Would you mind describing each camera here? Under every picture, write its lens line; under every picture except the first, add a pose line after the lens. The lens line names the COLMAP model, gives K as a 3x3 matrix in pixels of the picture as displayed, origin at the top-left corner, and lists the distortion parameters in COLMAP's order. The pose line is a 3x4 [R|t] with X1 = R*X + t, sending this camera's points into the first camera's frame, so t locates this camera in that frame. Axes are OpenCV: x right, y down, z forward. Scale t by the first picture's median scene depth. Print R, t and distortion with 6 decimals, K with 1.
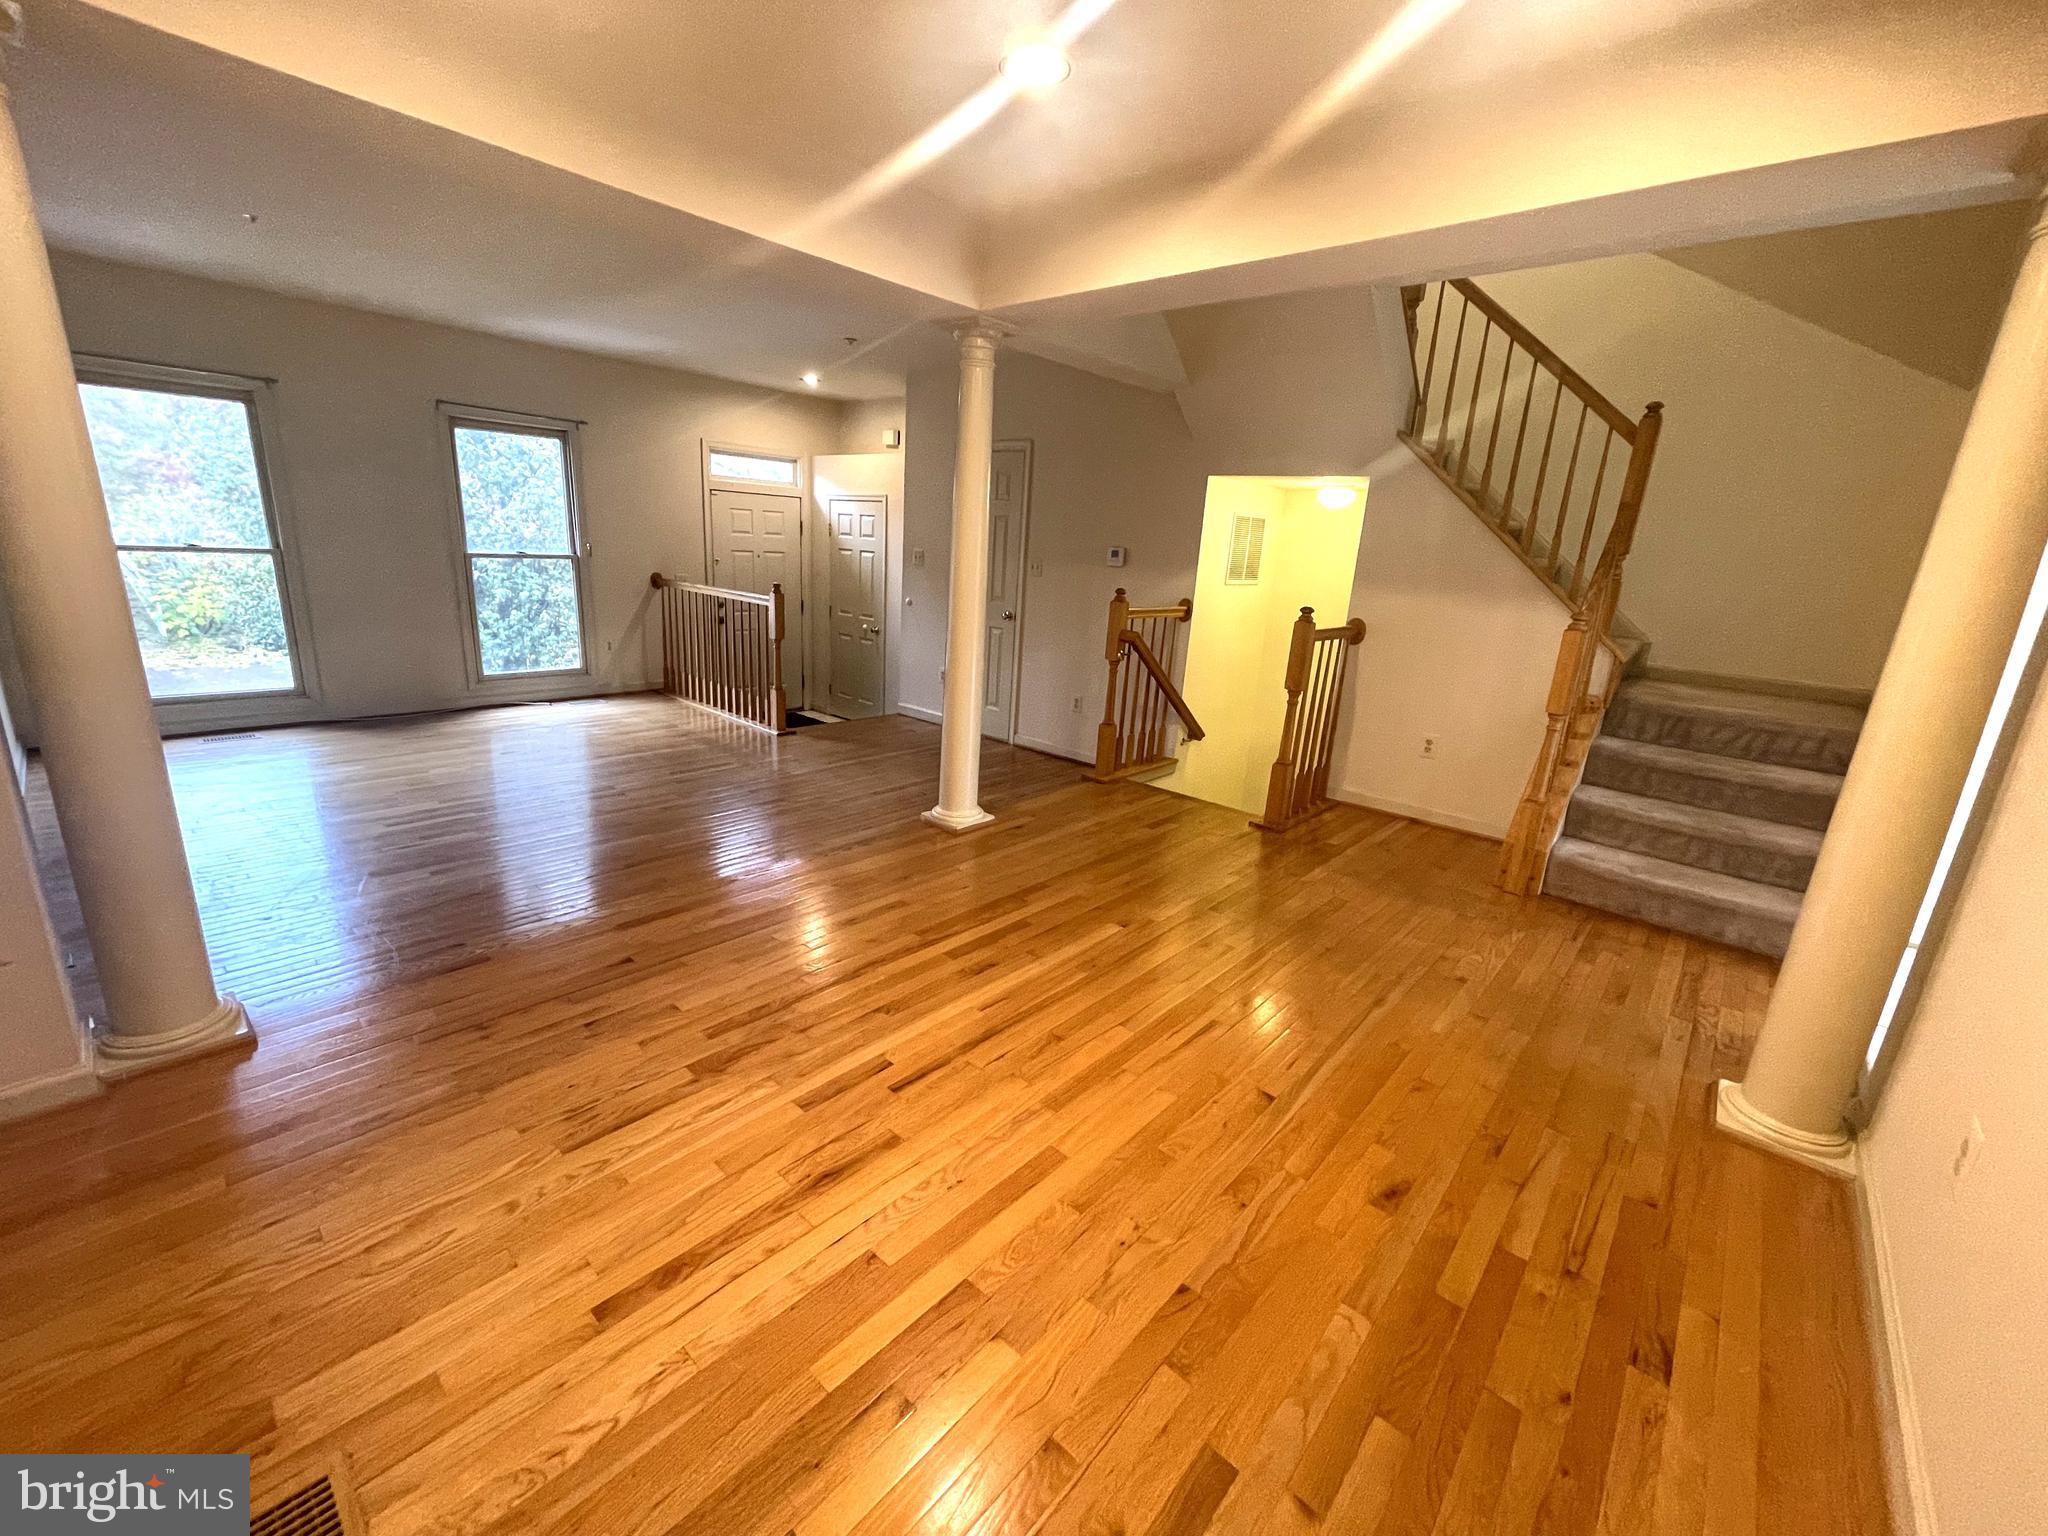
lens RADIAL K [[832.0, 0, 1023.4], [0, 832.0, 763.4], [0, 0, 1]] dist [-0.005255, 0.001661]
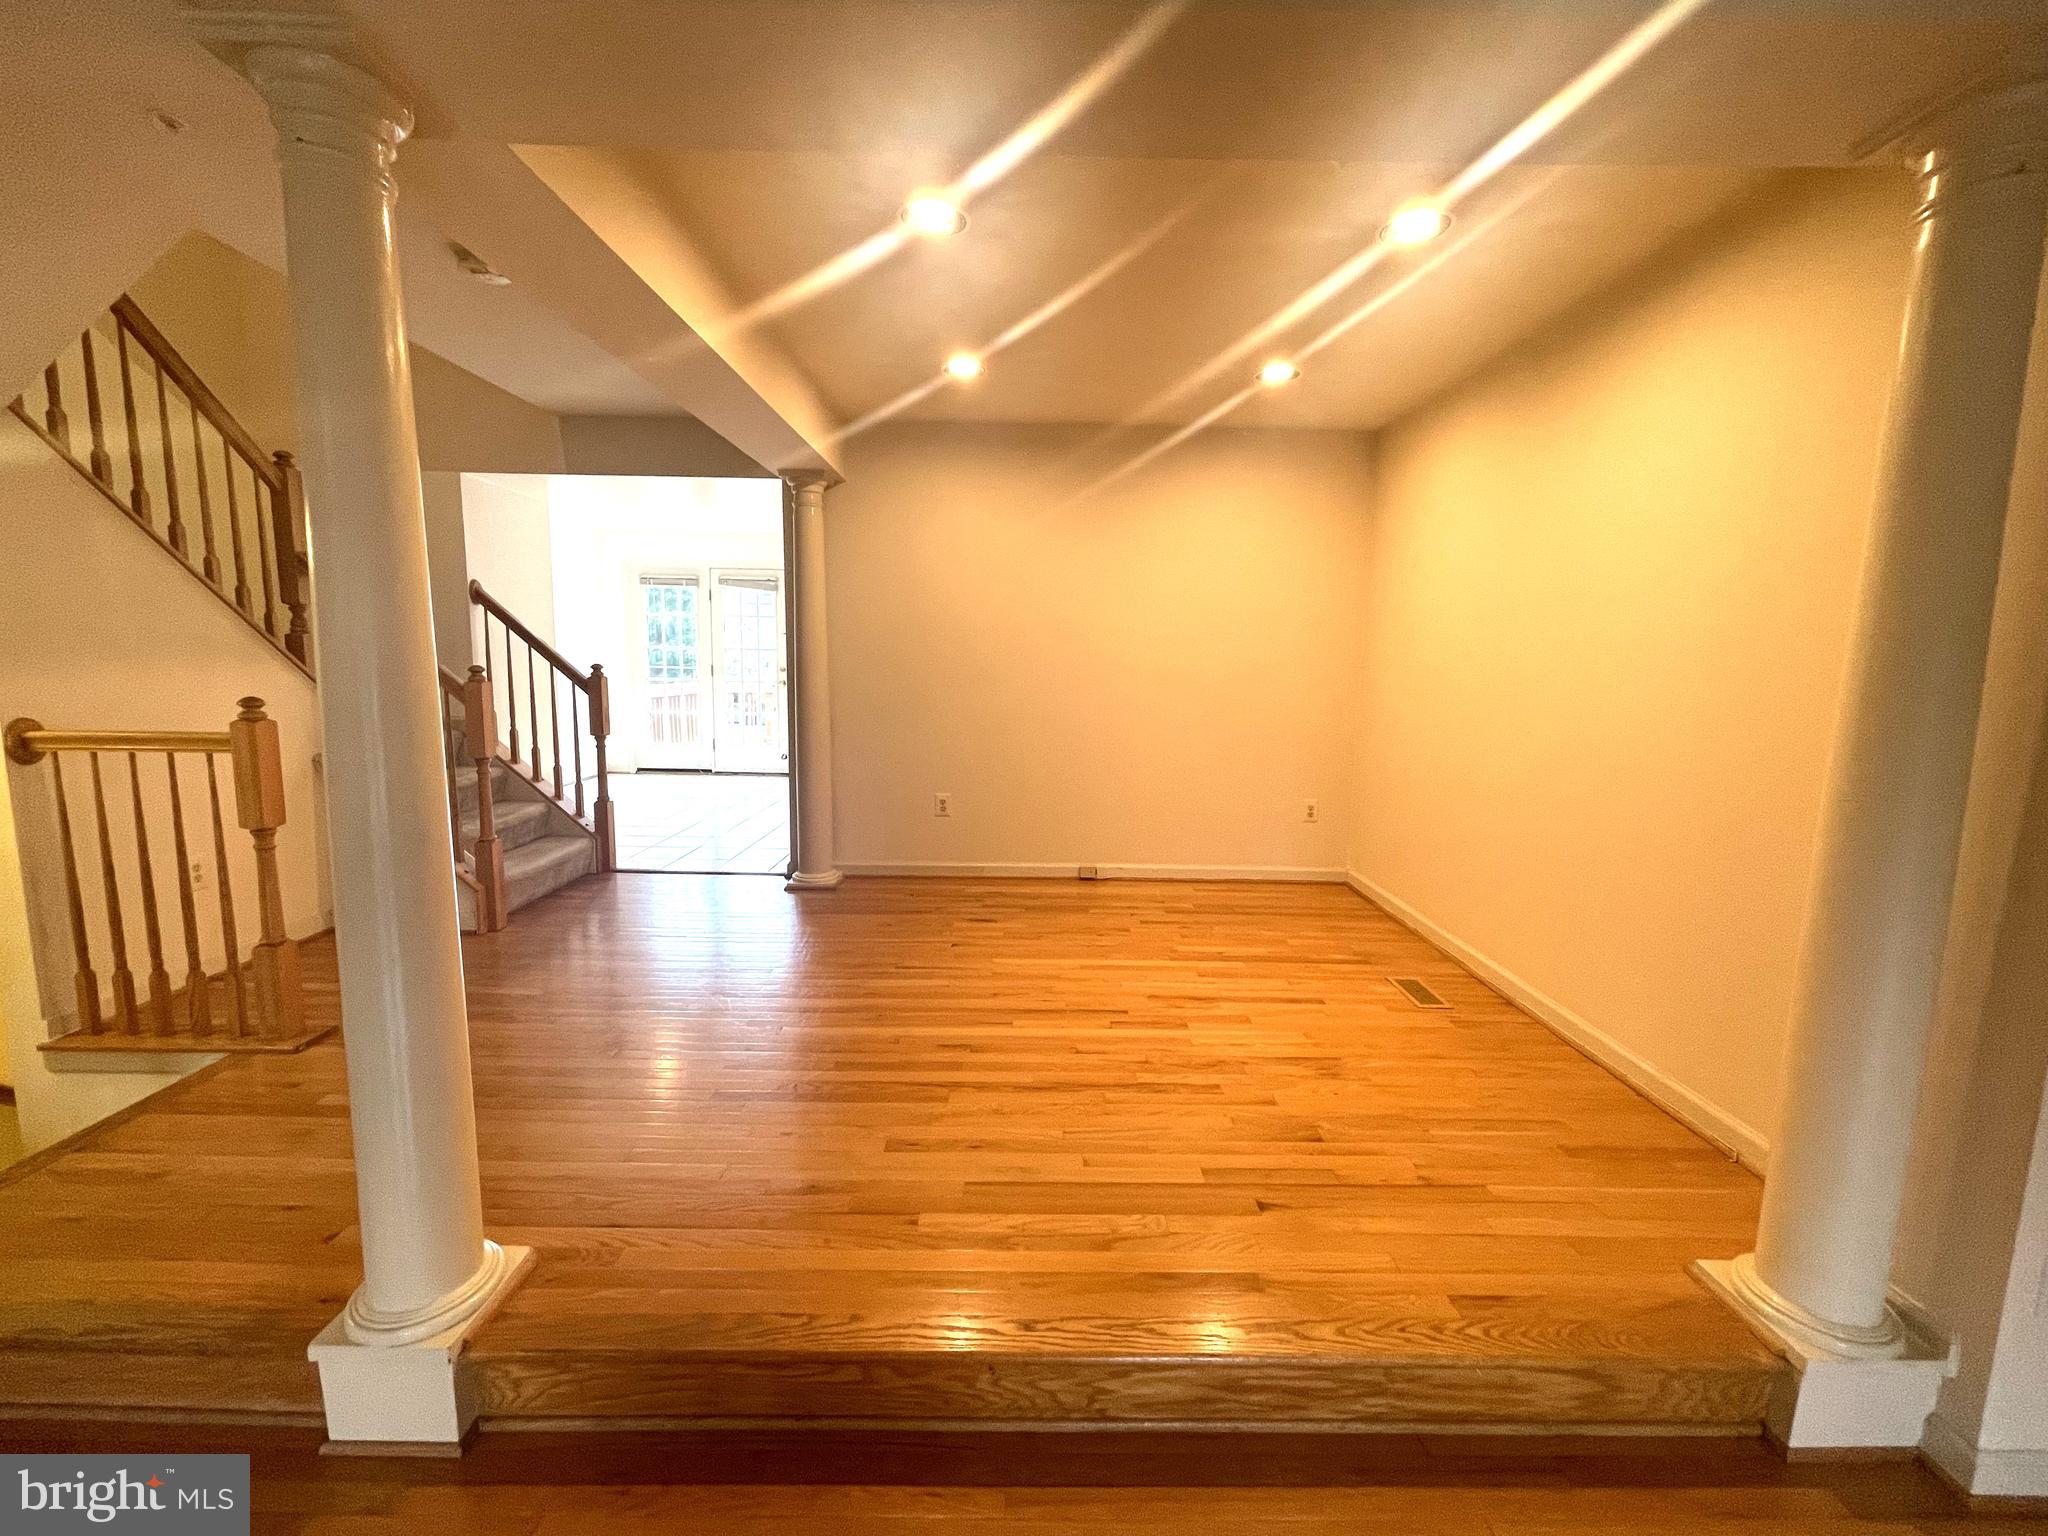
lens RADIAL K [[832.0, 0, 1021.8], [0, 832.0, 759.0], [0, 0, 1]] dist [-0.005255, 0.001661]
pose [[-0.666503, -0.162872, 0.727493, -0.406298], [0.137803, 0.932111, 0.334933, -0.212700], [-0.732655, 0.323485, -0.598810, 0.741019]]
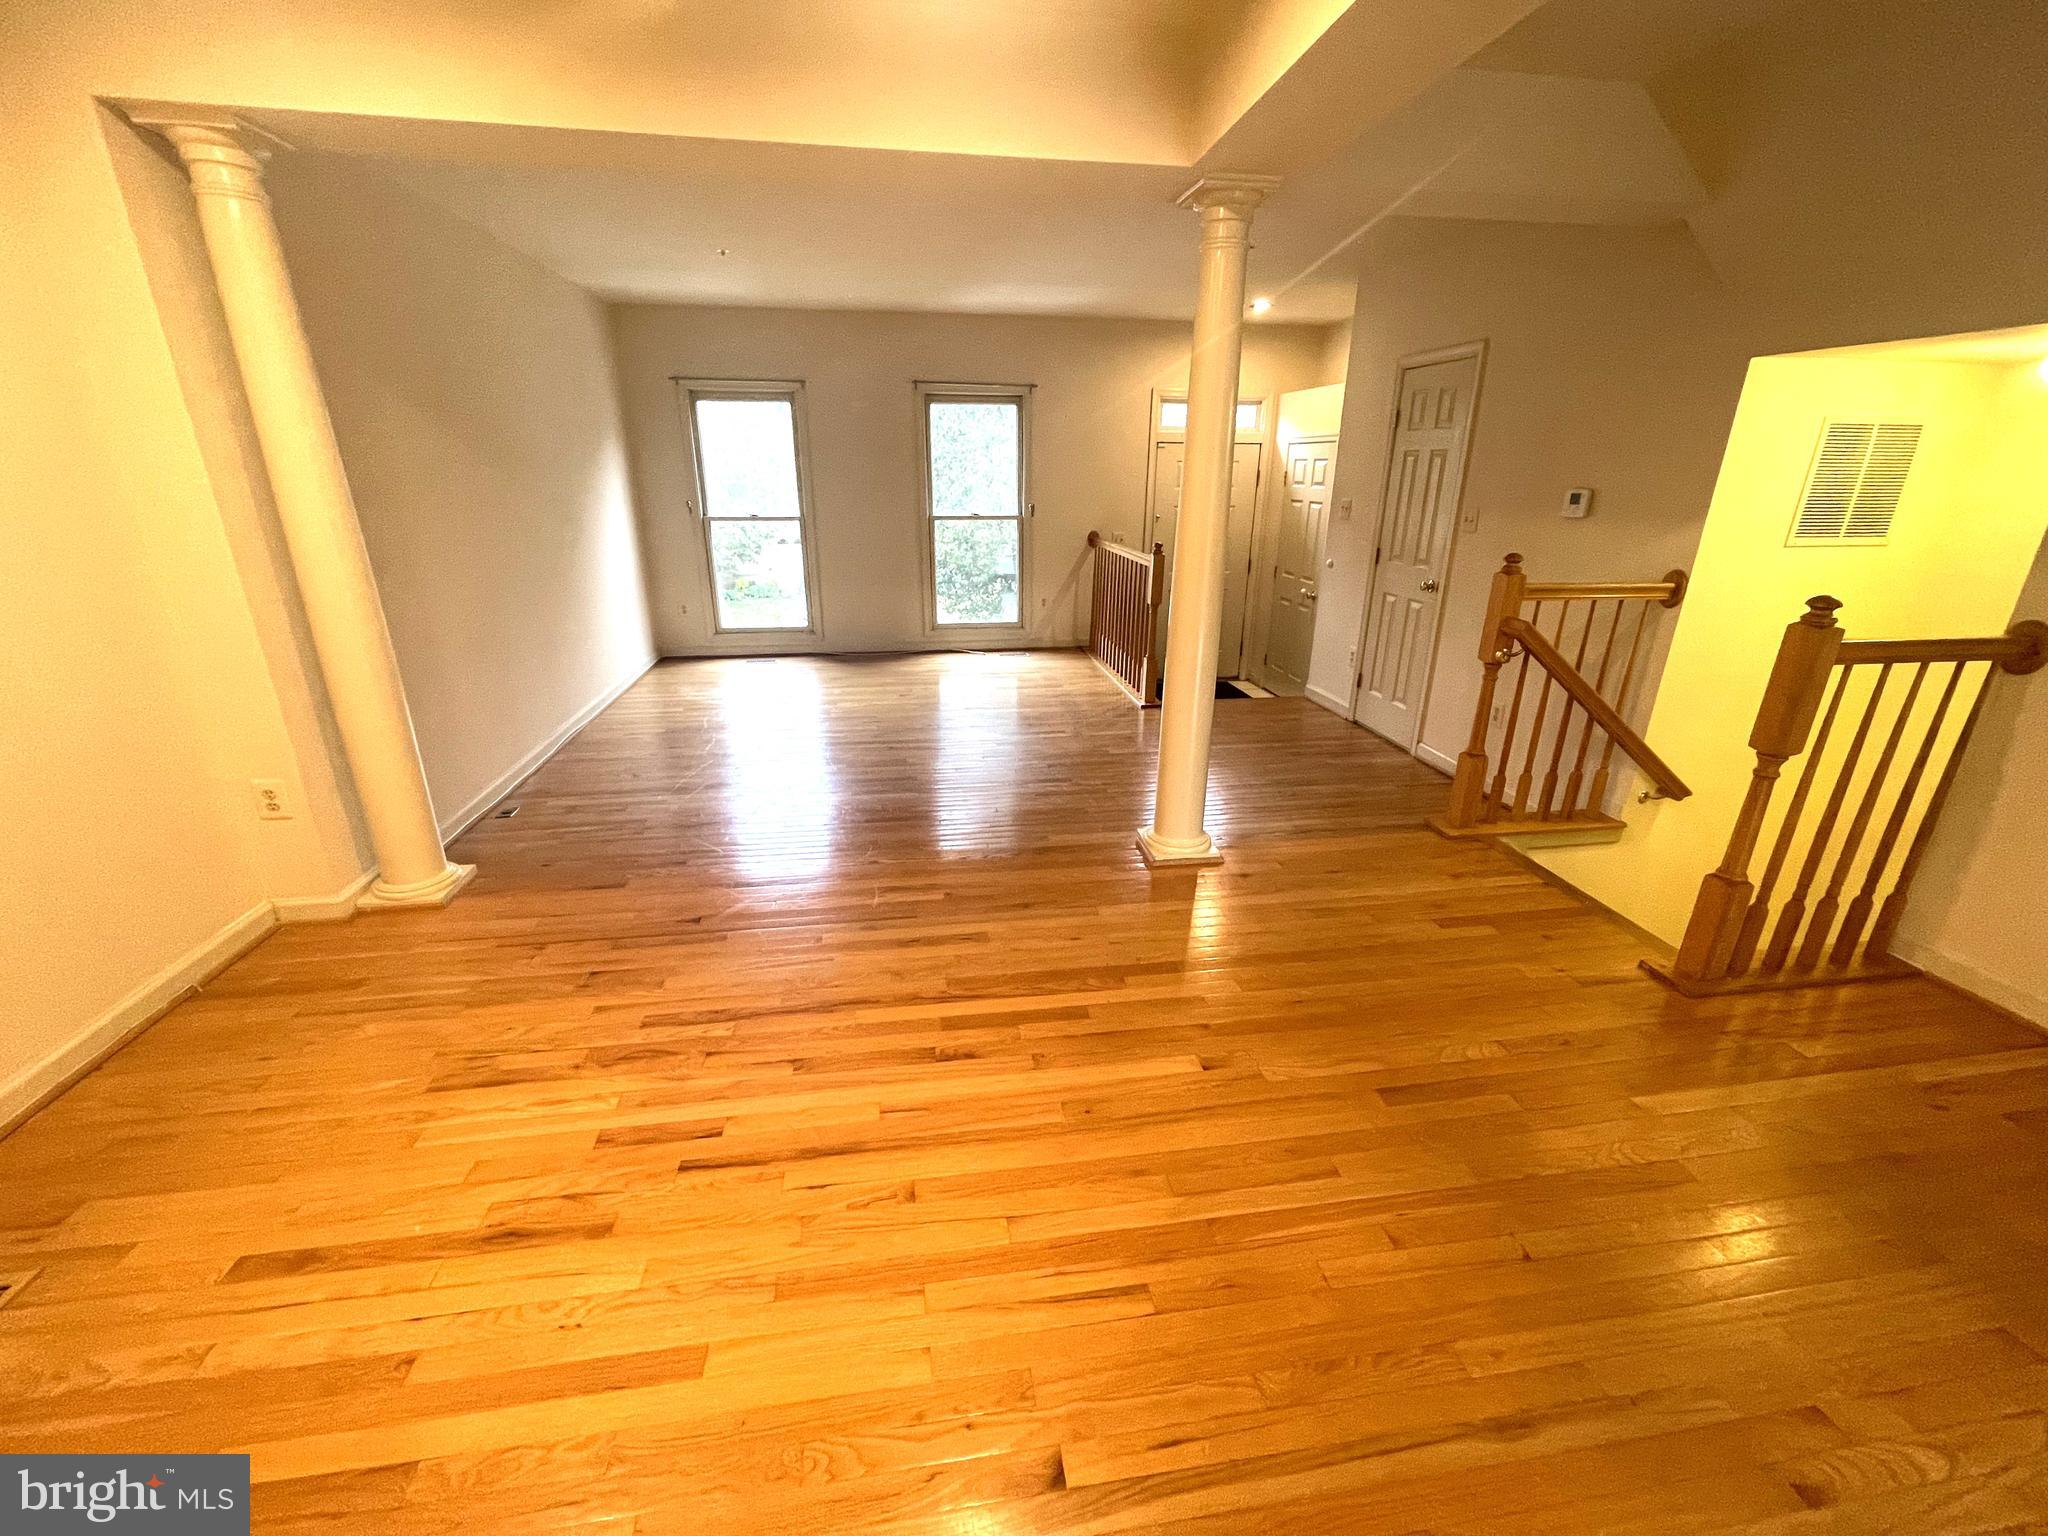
lens RADIAL K [[832.0, 0, 1019.1], [0, 832.0, 763.3], [0, 0, 1]] dist [-0.005255, 0.001661]
pose [[0.767904, 0.162447, -0.619625, 0.225257], [-0.127801, 0.986715, 0.100303, -0.057120], [0.627687, 0.002166, 0.778463, 0.220713]]
